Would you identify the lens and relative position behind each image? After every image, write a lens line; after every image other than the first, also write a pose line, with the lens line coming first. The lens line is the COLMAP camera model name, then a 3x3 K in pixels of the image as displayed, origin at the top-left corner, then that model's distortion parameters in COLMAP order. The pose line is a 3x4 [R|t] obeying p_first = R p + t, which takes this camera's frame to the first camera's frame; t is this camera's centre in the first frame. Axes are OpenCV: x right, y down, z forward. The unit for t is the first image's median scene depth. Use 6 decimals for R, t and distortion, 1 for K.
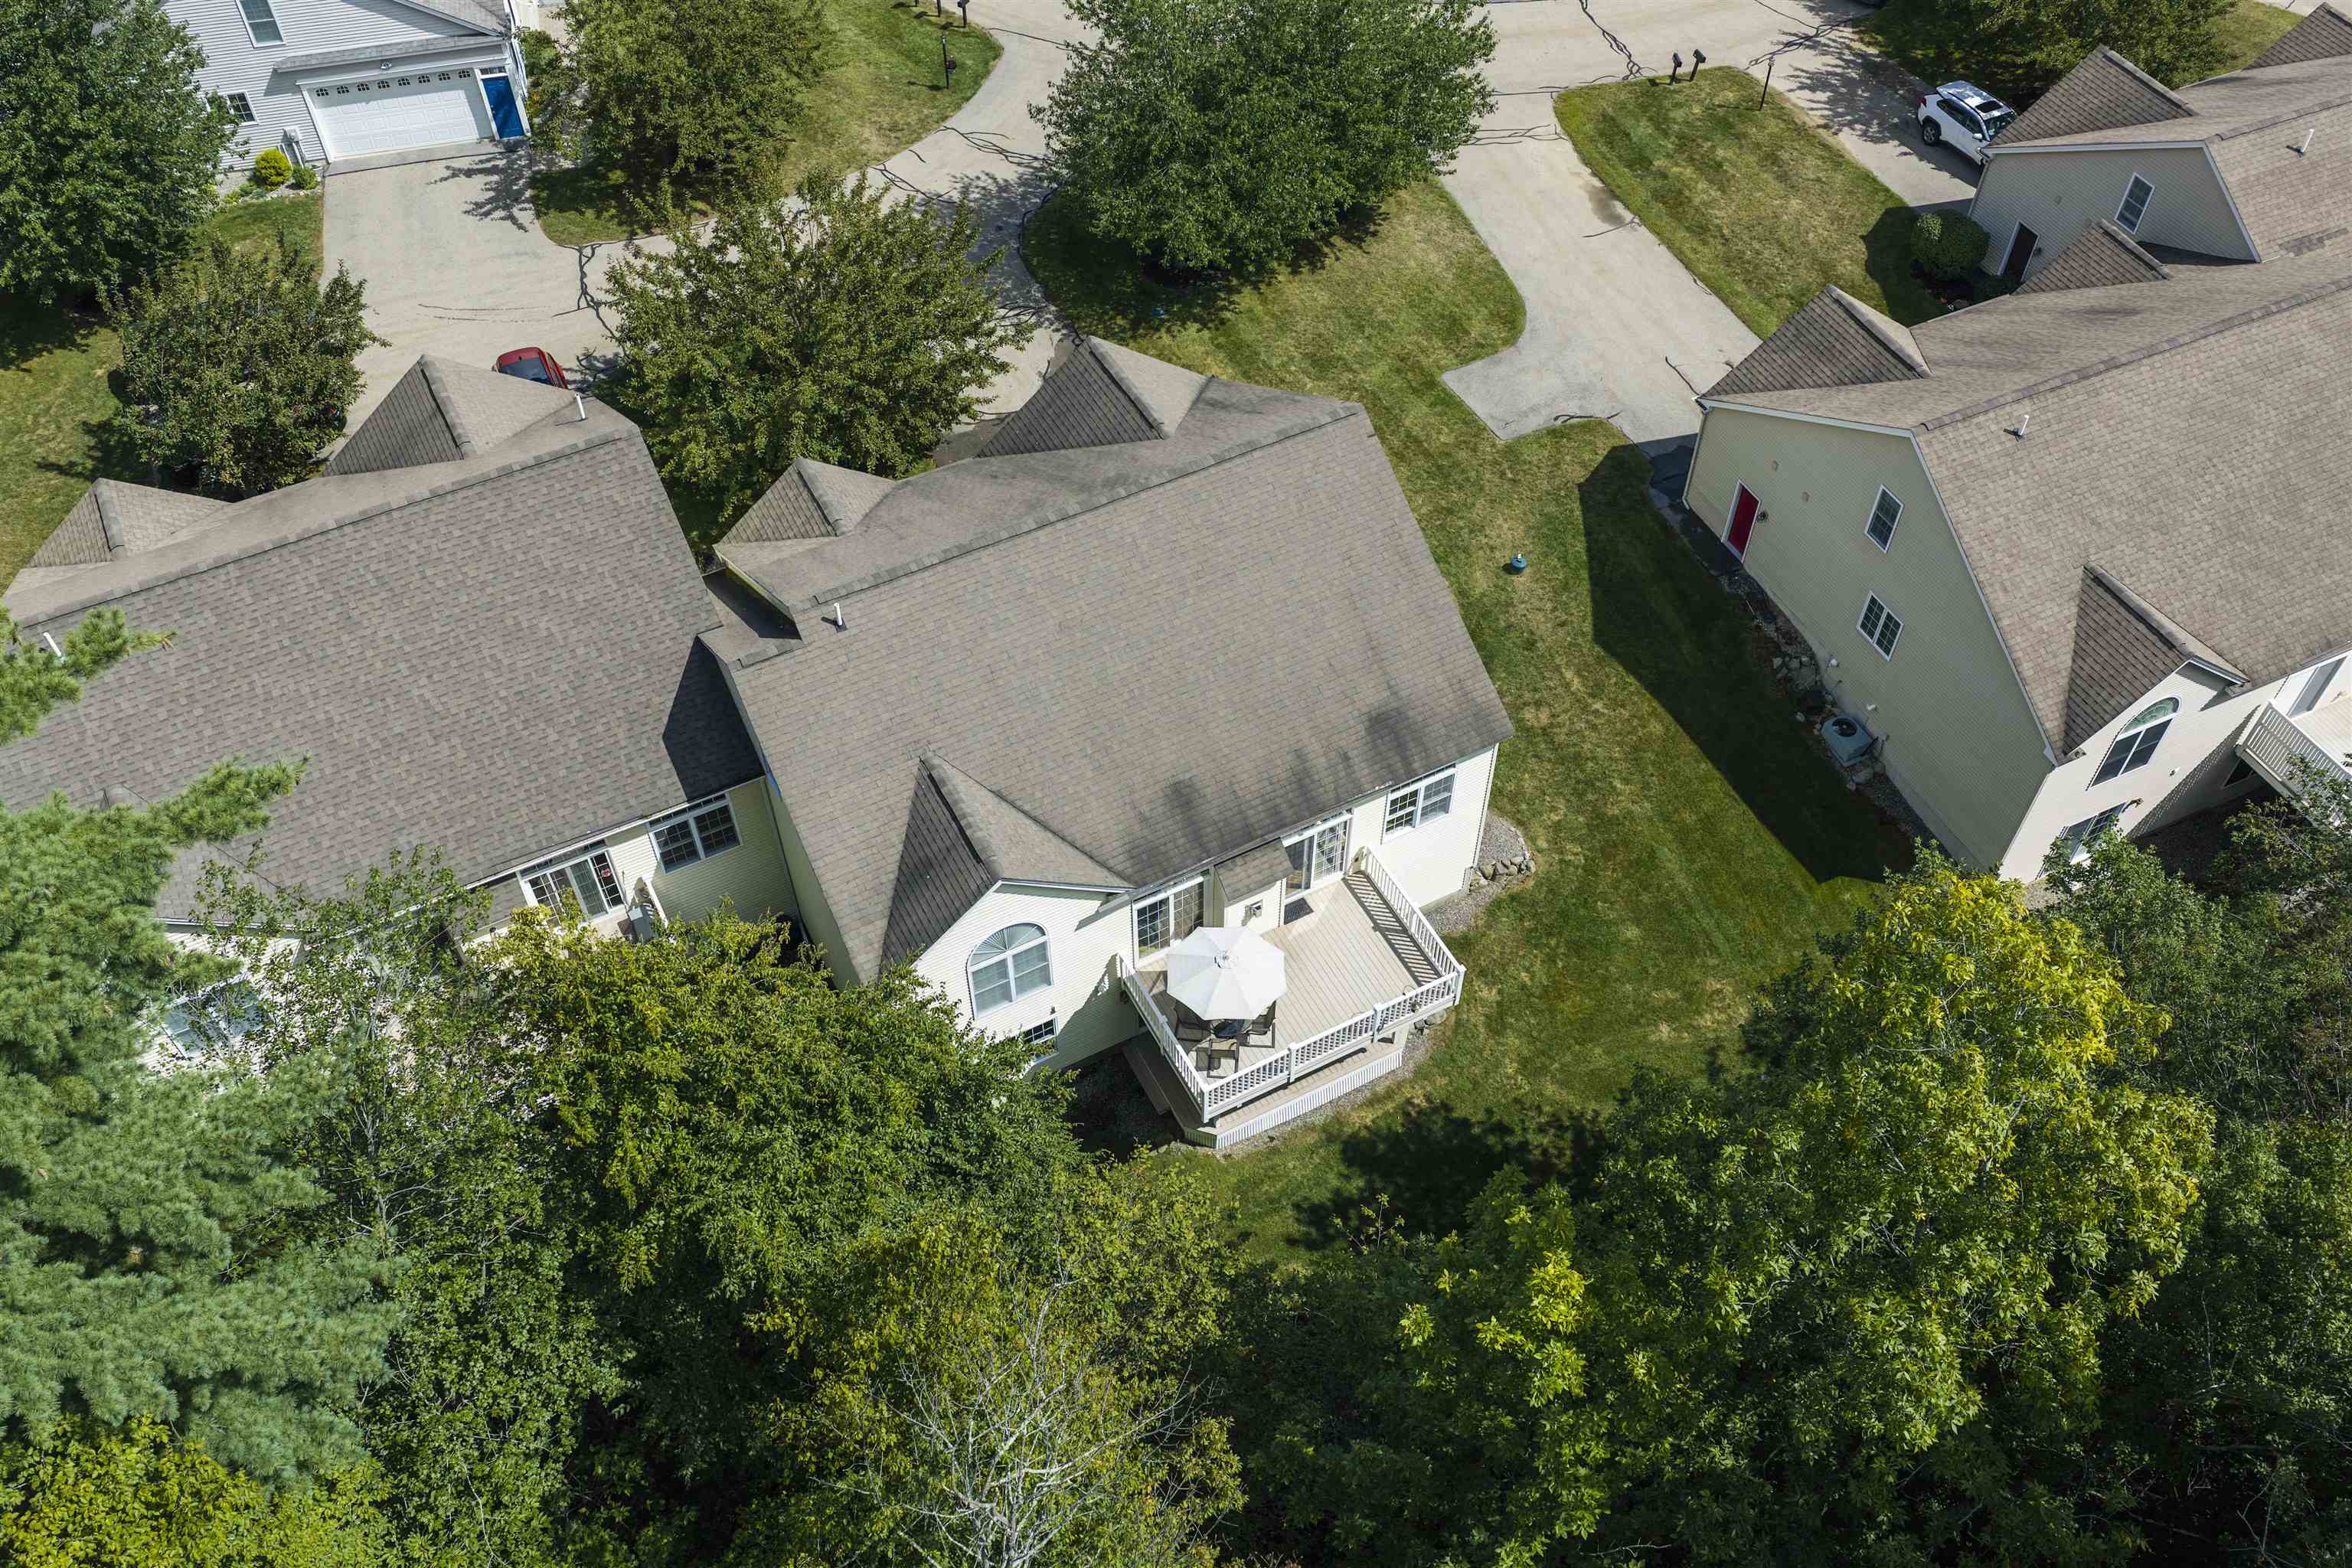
lens RADIAL K [[1954.7, 0, 1176.0], [0, 1954.7, 784.0], [0, 0, 1]] dist [0.002357, -0.006150]
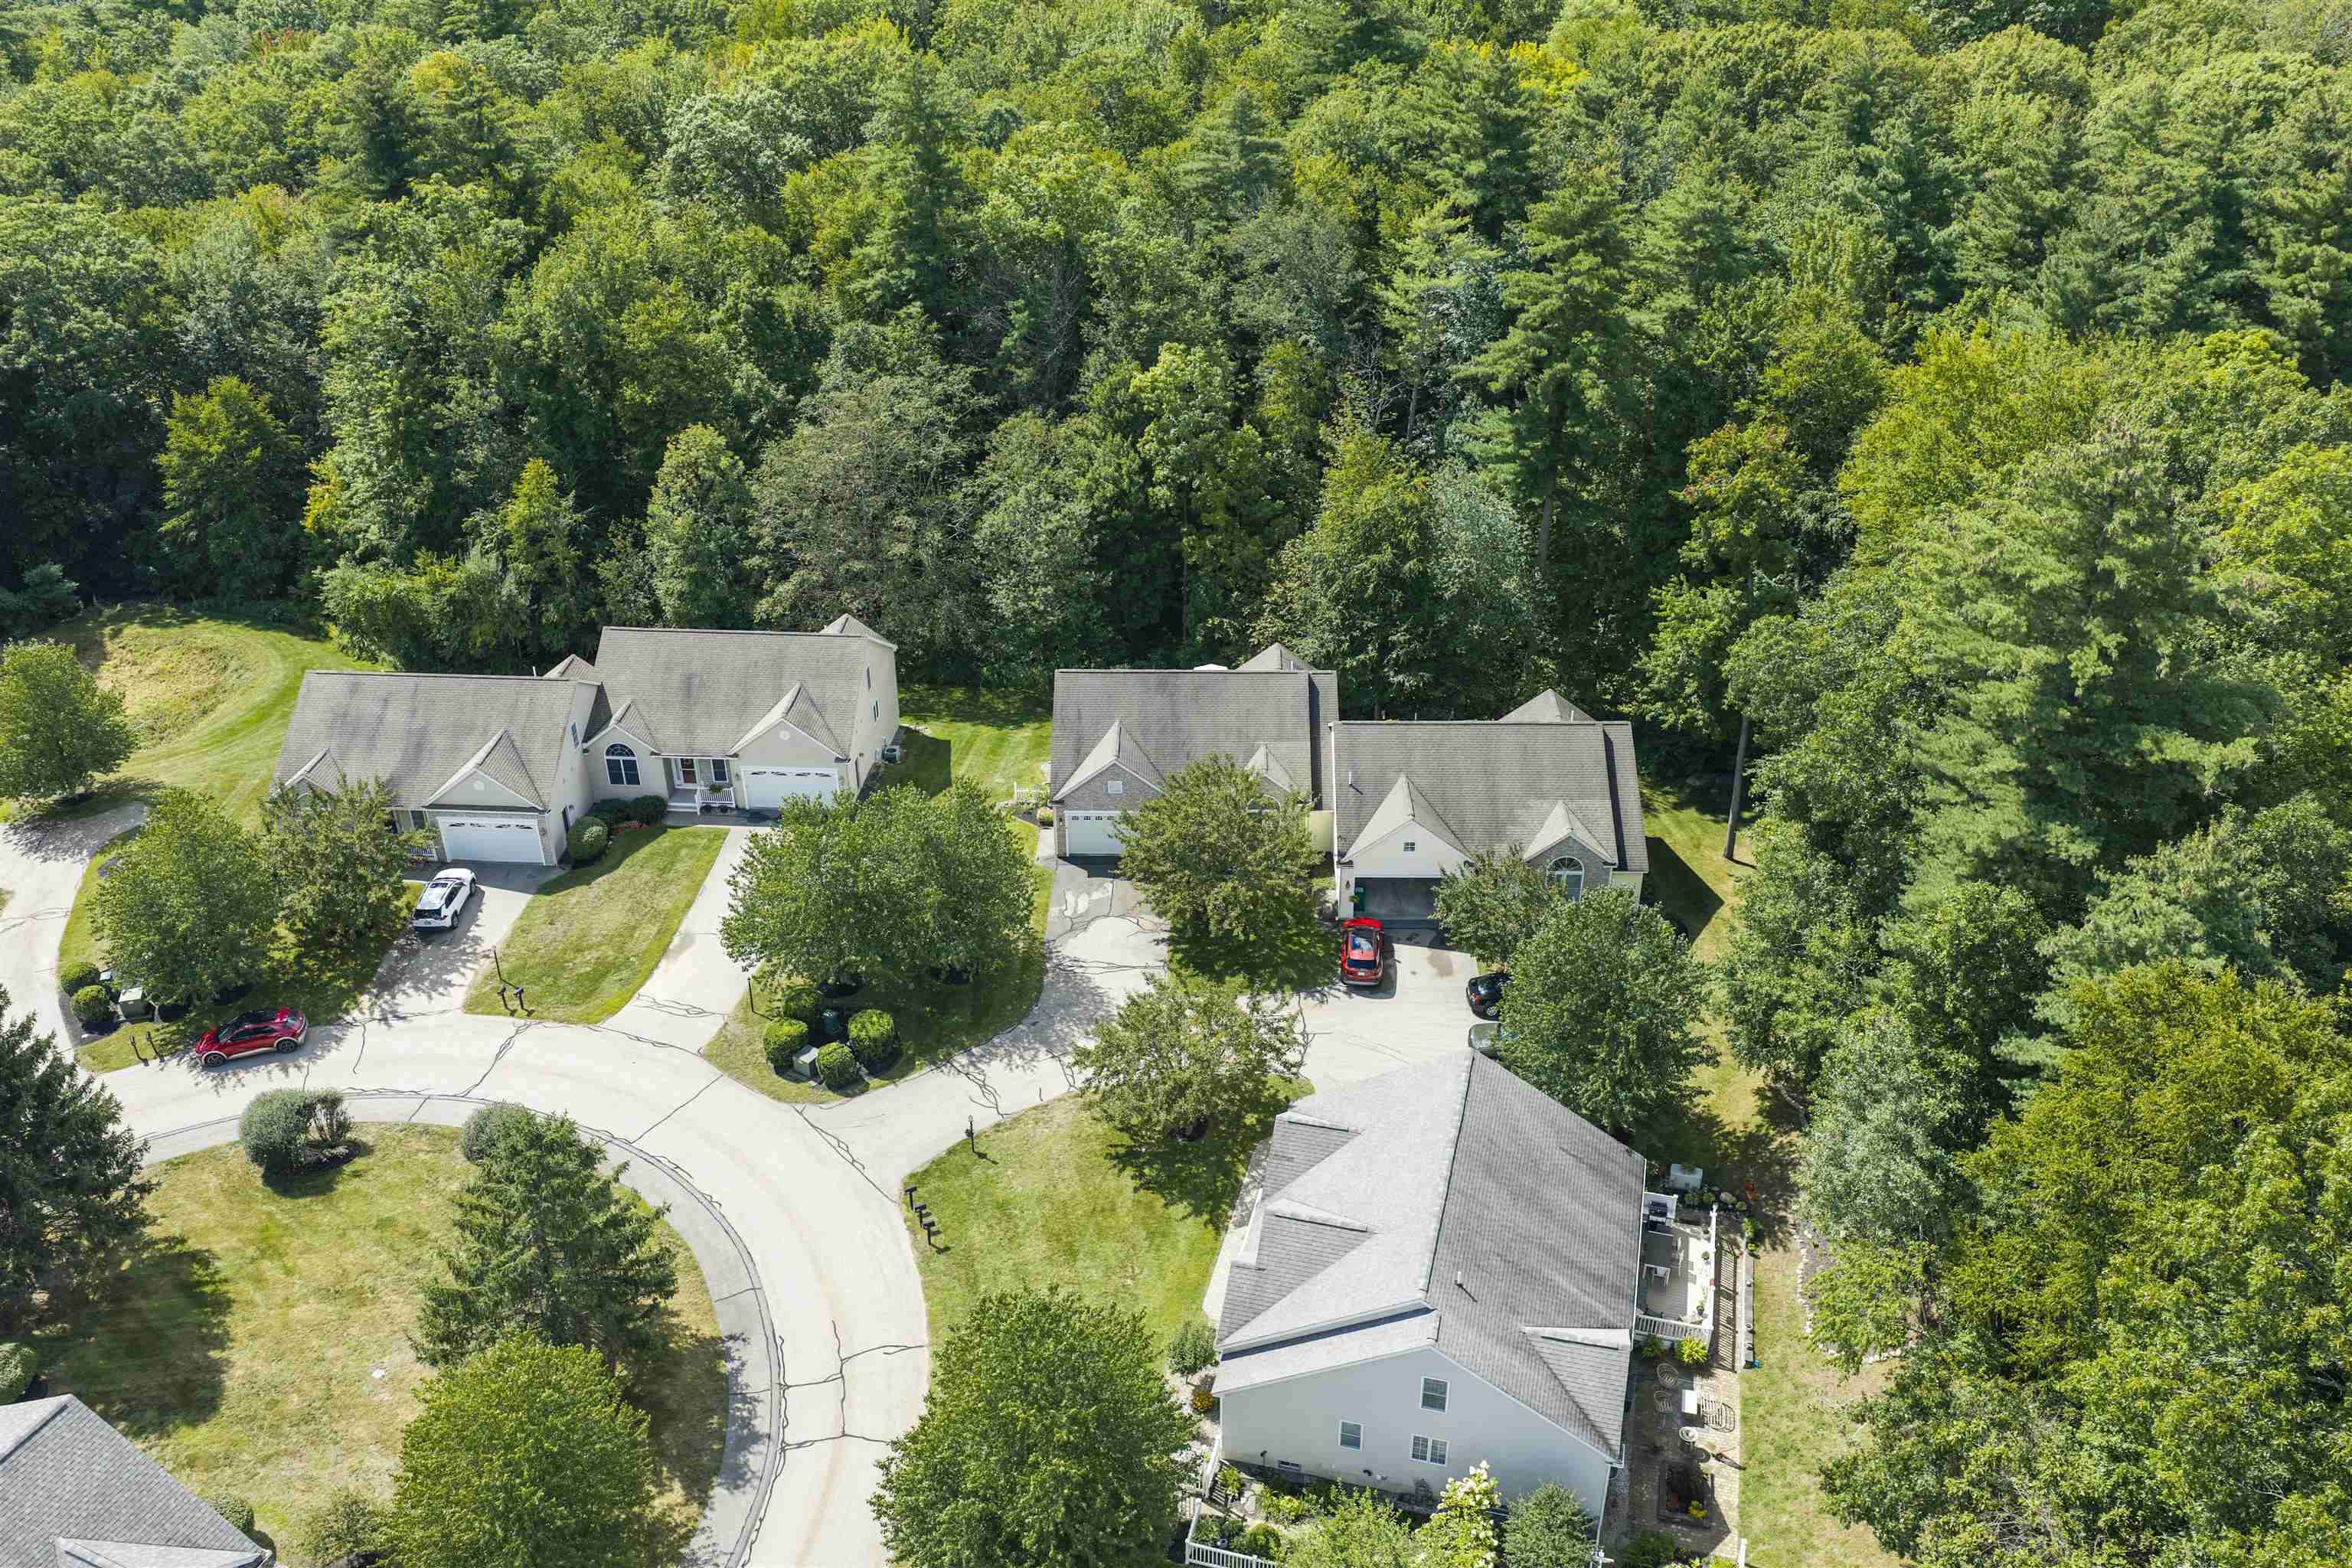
lens RADIAL K [[1954.7, 0, 1176.0], [0, 1954.7, 784.0], [0, 0, 1]] dist [0.002357, -0.006150]
pose [[-0.876957, -0.237336, 0.417874, -0.766658], [0.375291, 0.204913, 0.903973, -1.632879], [-0.300173, 0.949569, -0.090630, 0.938218]]
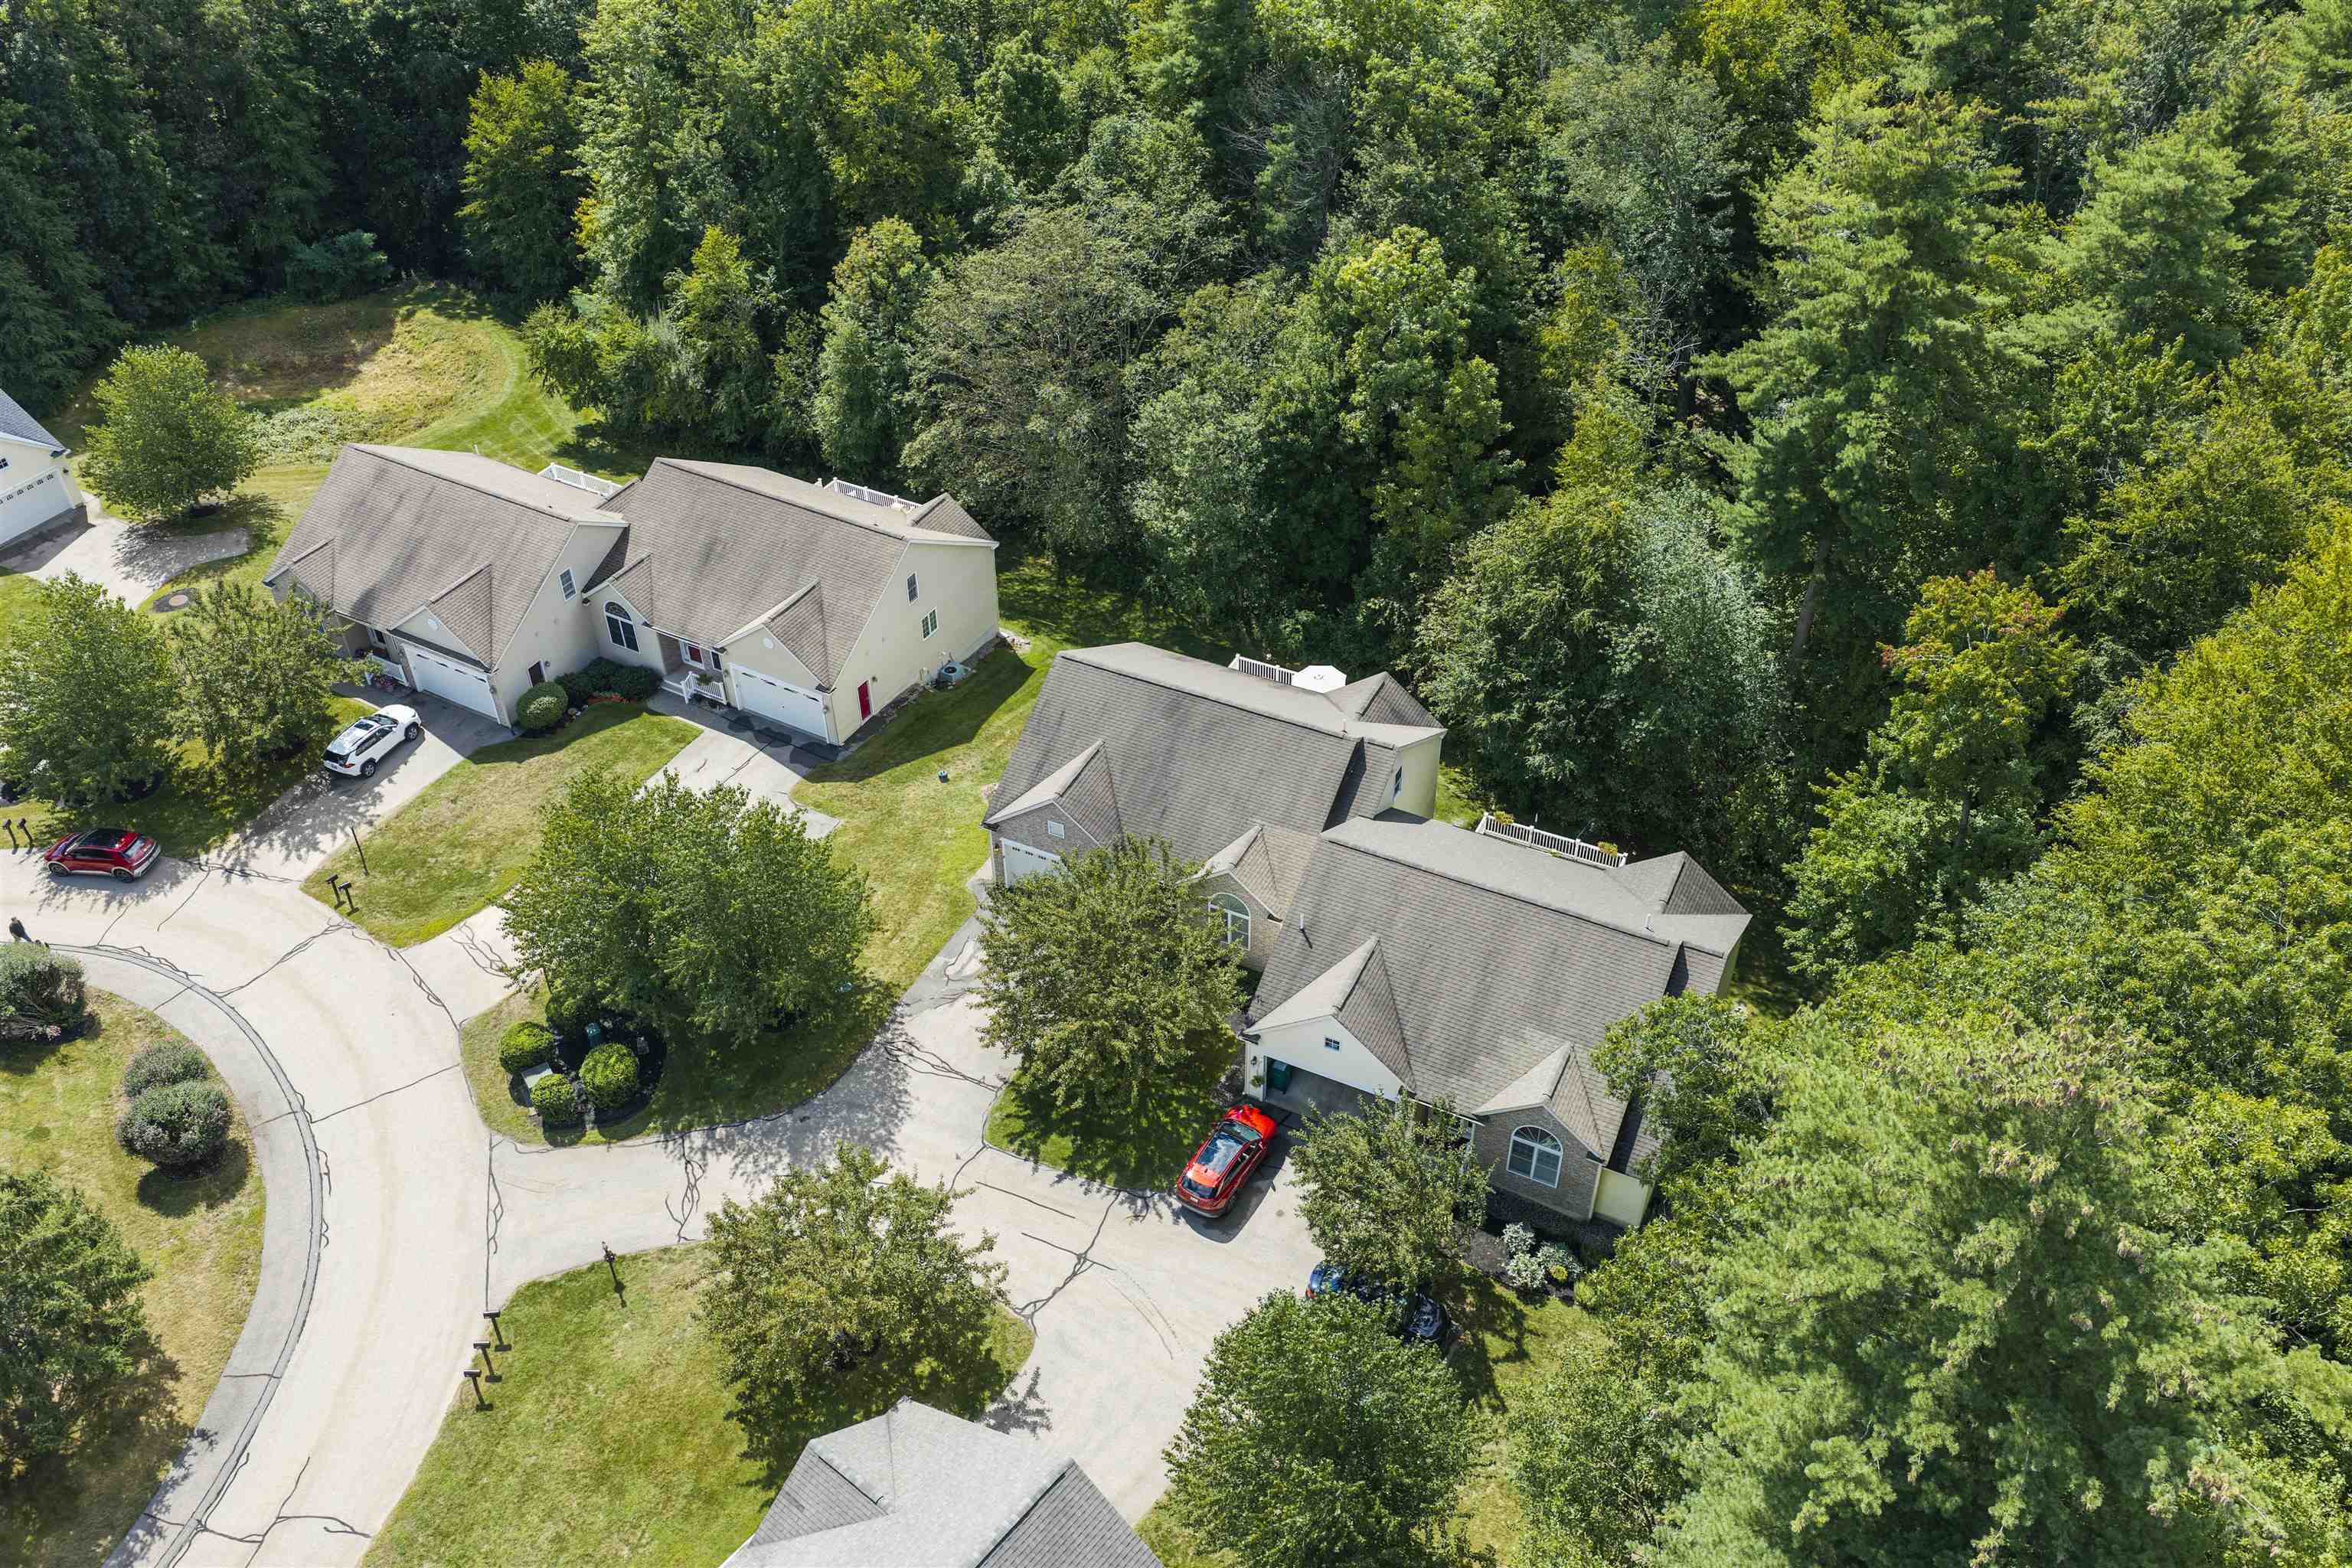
lens RADIAL K [[1954.7, 0, 1176.0], [0, 1954.7, 784.0], [0, 0, 1]] dist [0.002357, -0.006150]
pose [[-0.588177, -0.509711, 0.627887, -0.868264], [0.628558, 0.200412, 0.751498, -1.079781], [-0.508883, 0.836678, 0.202505, 0.482231]]
